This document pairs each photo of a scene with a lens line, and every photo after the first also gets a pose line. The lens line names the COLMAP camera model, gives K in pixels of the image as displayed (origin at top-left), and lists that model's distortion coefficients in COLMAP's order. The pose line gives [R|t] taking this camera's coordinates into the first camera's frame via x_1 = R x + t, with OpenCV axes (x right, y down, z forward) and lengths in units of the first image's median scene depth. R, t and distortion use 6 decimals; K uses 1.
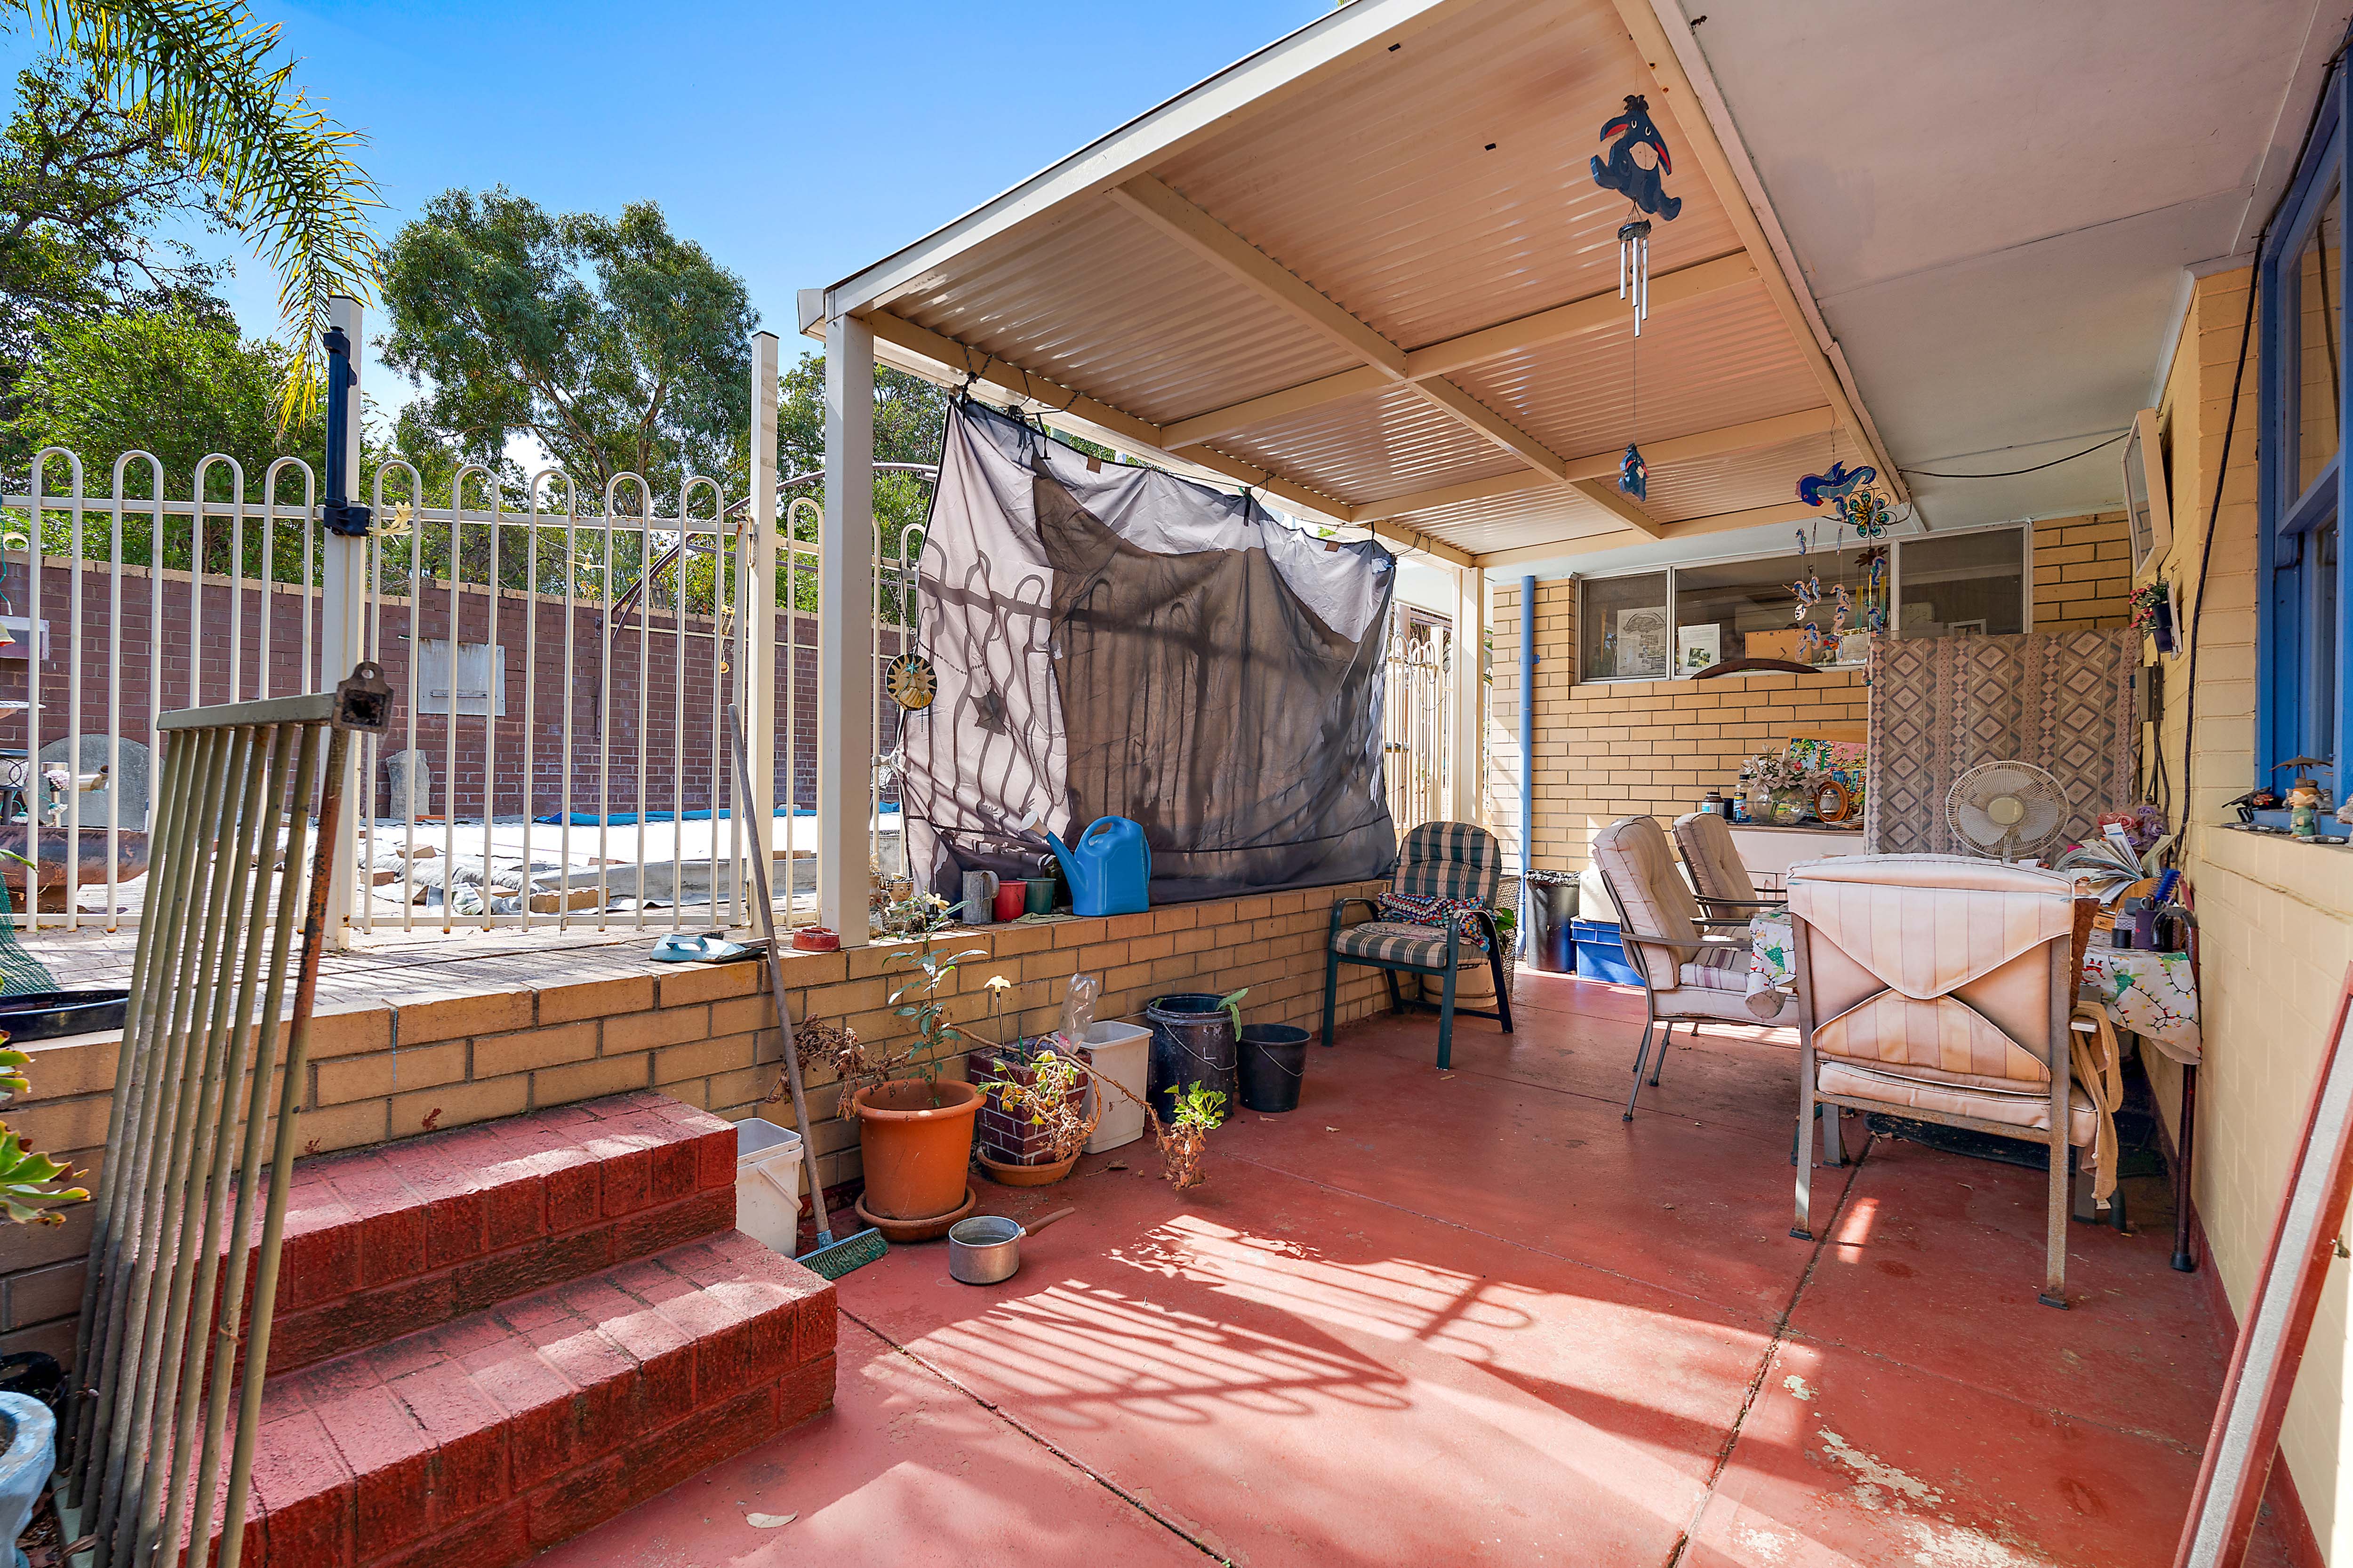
lens RADIAL K [[1064.8, 0, 1178.0], [0, 1064.8, 780.3], [0, 0, 1]] dist [0.000103, -0.000733]
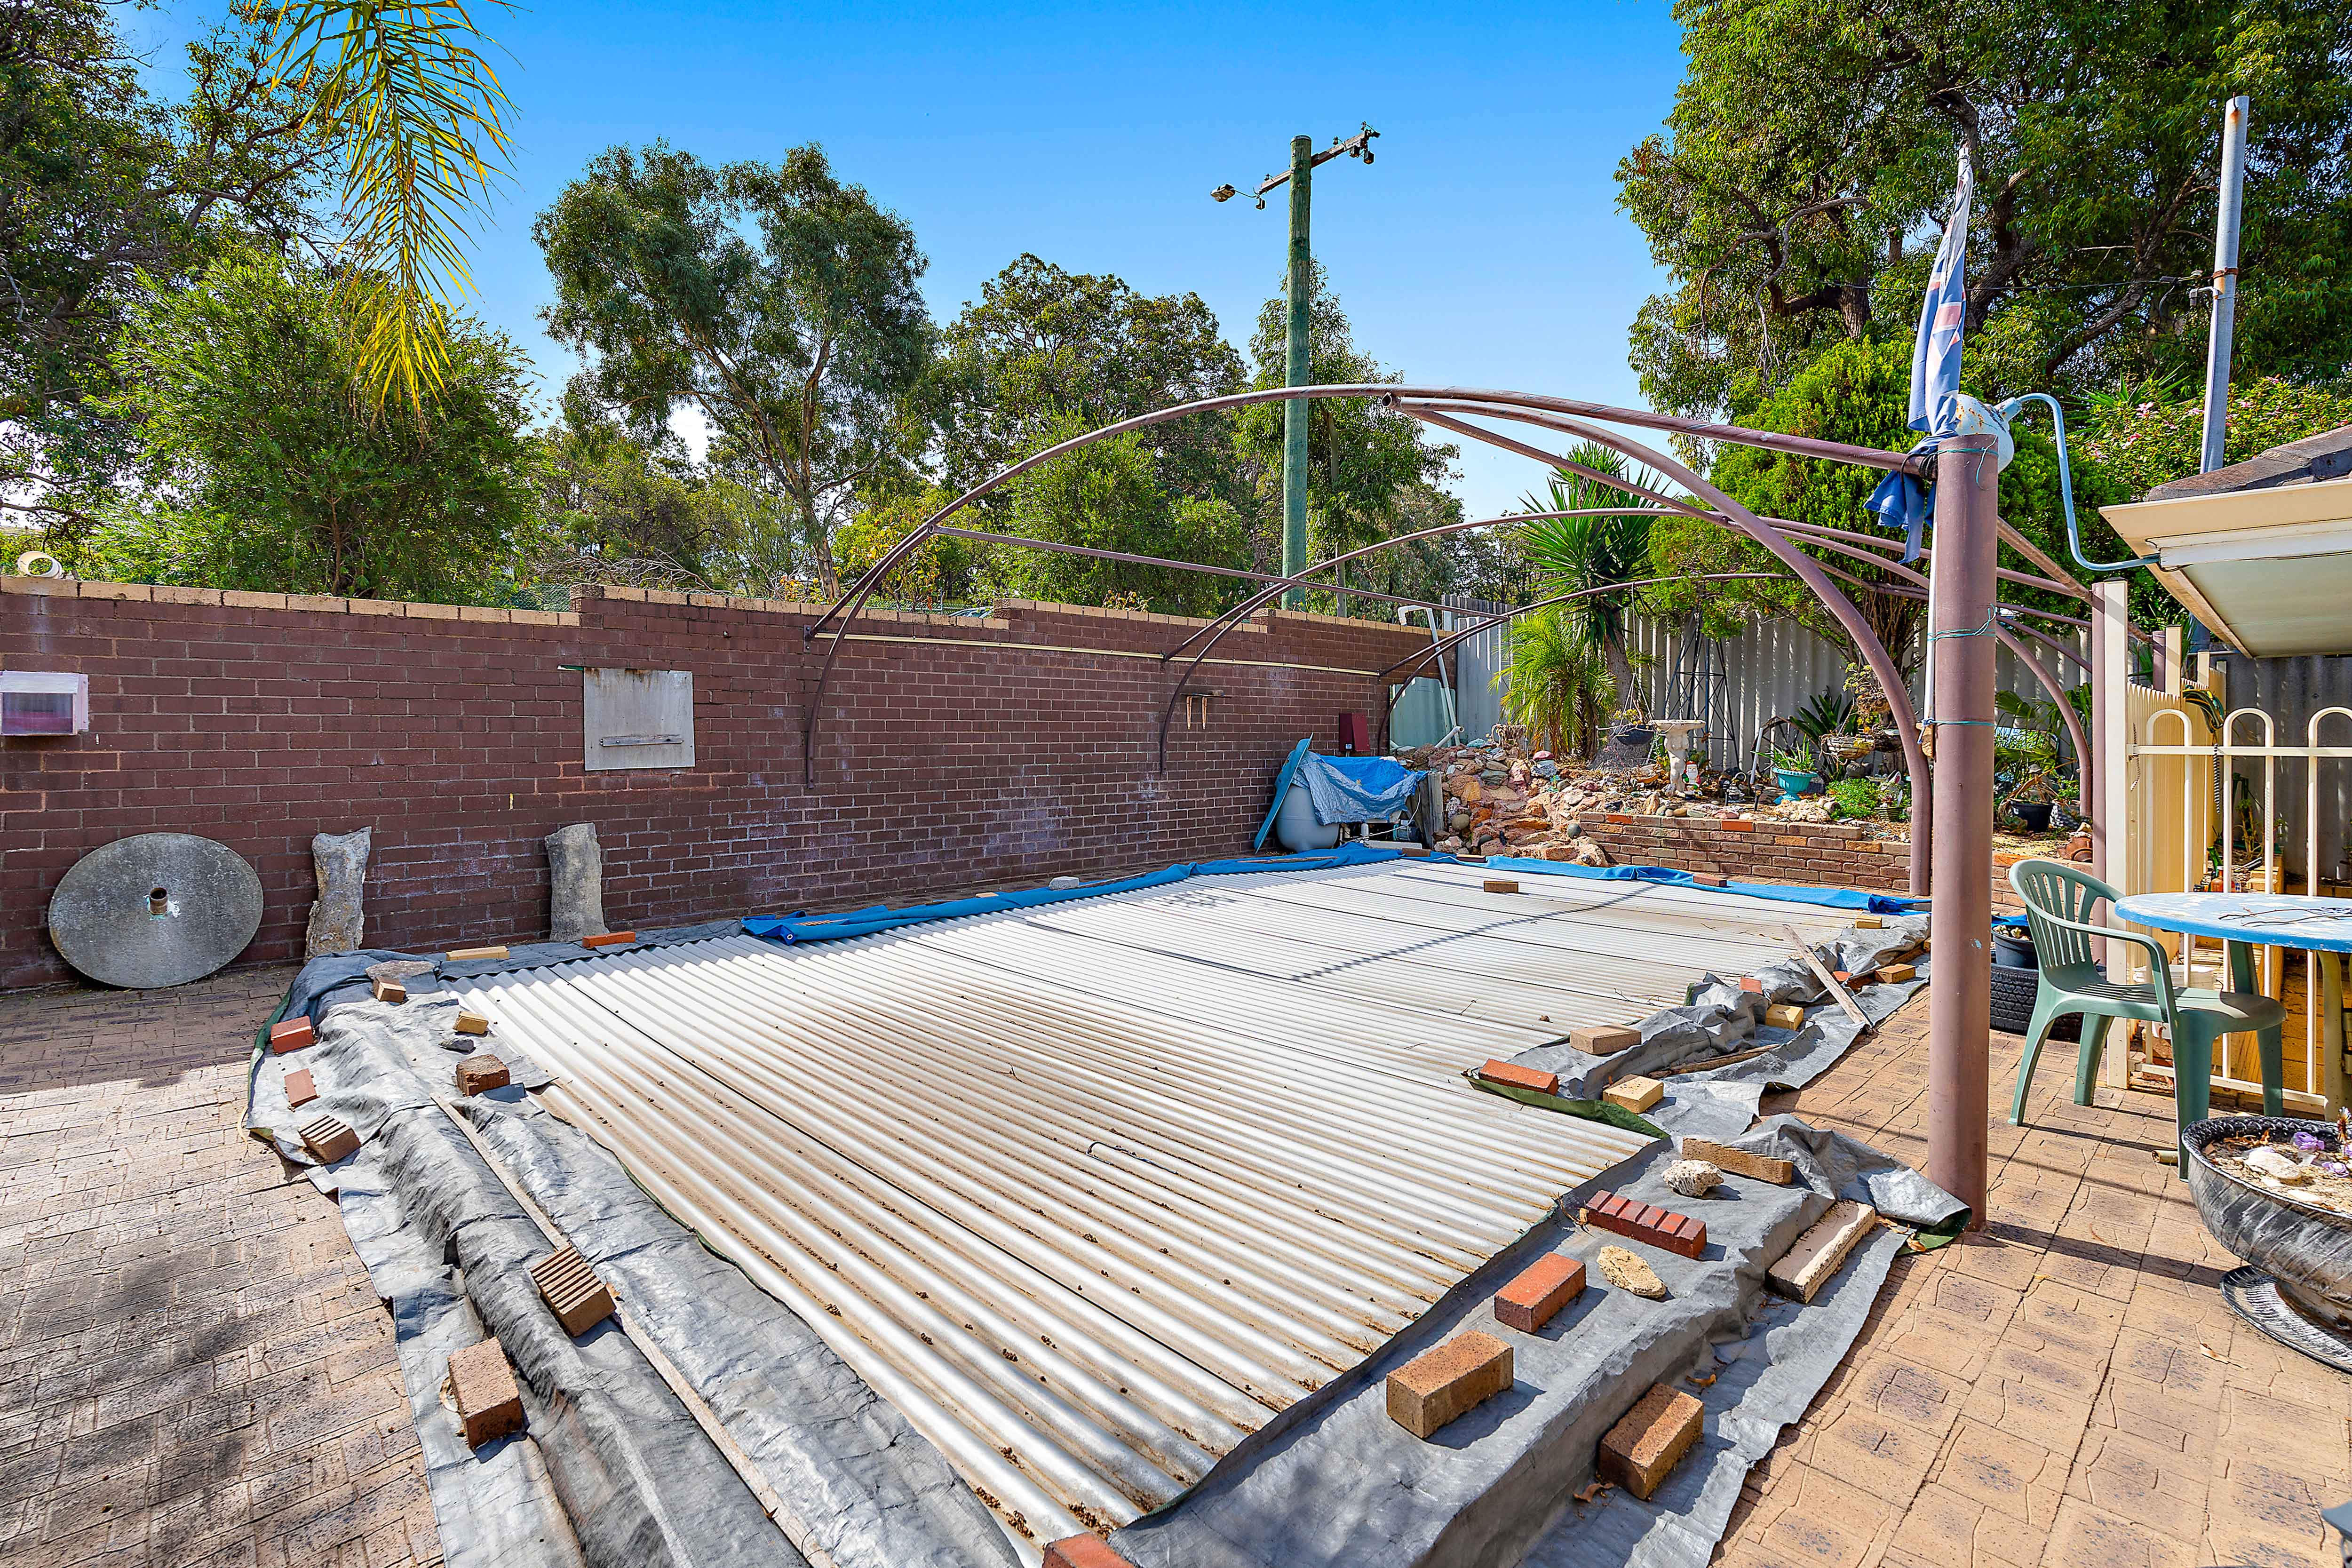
lens RADIAL K [[1064.5, 0, 1186.5], [0, 1064.5, 736.0], [0, 0, 1]] dist [0.000103, -0.000733]
pose [[0.993703, -0.014435, -0.111113, -0.076790], [0.015349, 0.999855, 0.007370, -0.029634], [0.110990, -0.009029, 0.993780, 0.110491]]
